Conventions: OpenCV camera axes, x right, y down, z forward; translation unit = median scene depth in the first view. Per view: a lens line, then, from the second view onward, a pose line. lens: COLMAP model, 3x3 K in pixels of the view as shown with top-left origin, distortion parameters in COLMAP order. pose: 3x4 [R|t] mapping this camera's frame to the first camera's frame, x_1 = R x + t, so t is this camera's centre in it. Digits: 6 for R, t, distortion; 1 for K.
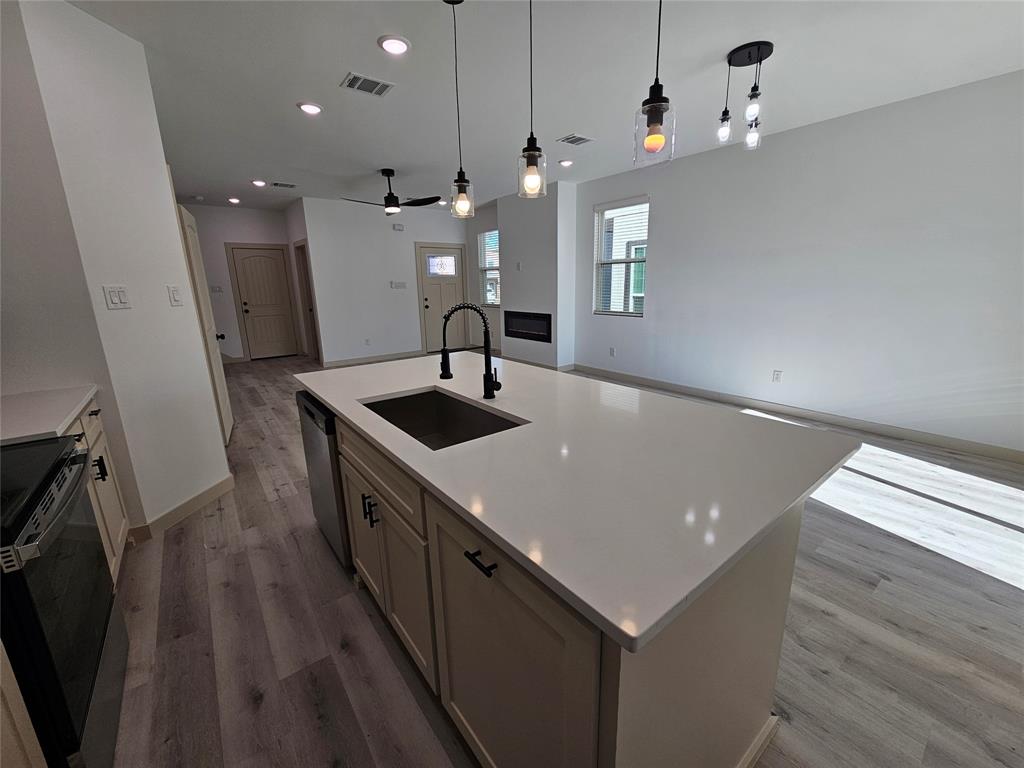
lens RADIAL K [[417.8, 0, 515.5], [0, 417.8, 380.6], [0, 0, 1]] dist [-0.000085, 0.000019]
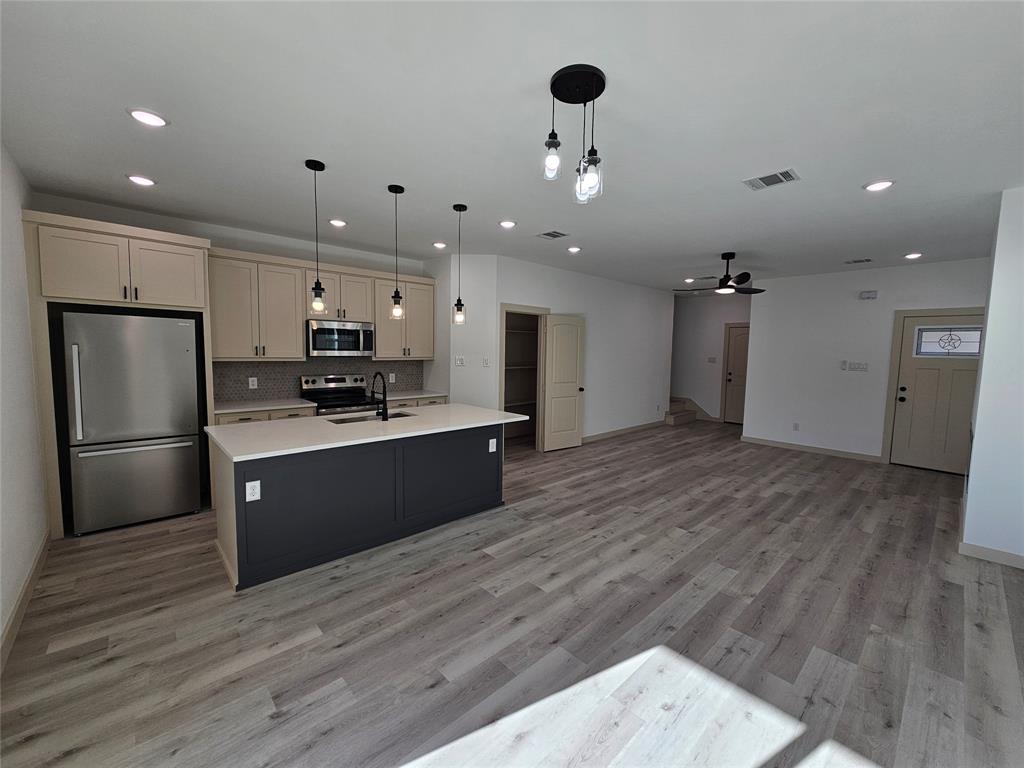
lens RADIAL K [[417.8, 0, 518.2], [0, 417.8, 382.9], [0, 0, 1]] dist [-0.000085, 0.000019]
pose [[0.083983, 0.102111, -0.991222, 1.739608], [-0.250674, 0.964911, 0.078162, -0.399631], [0.964422, 0.241909, 0.106633, 1.238502]]
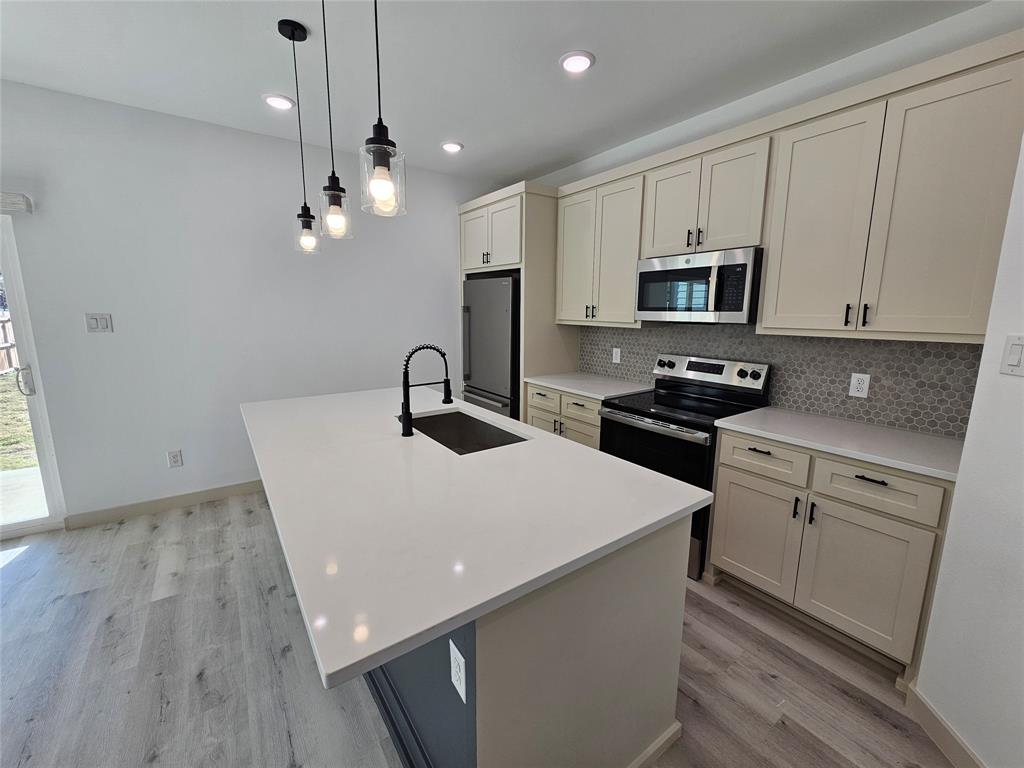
lens RADIAL K [[417.8, 0, 513.0], [0, 417.8, 377.7], [0, 0, 1]] dist [-0.000085, 0.000019]
pose [[-0.998648, 0.004412, 0.051790, -0.353692], [0.024071, 0.922361, 0.385579, -0.450037], [-0.046068, 0.386305, -0.921220, 1.742107]]
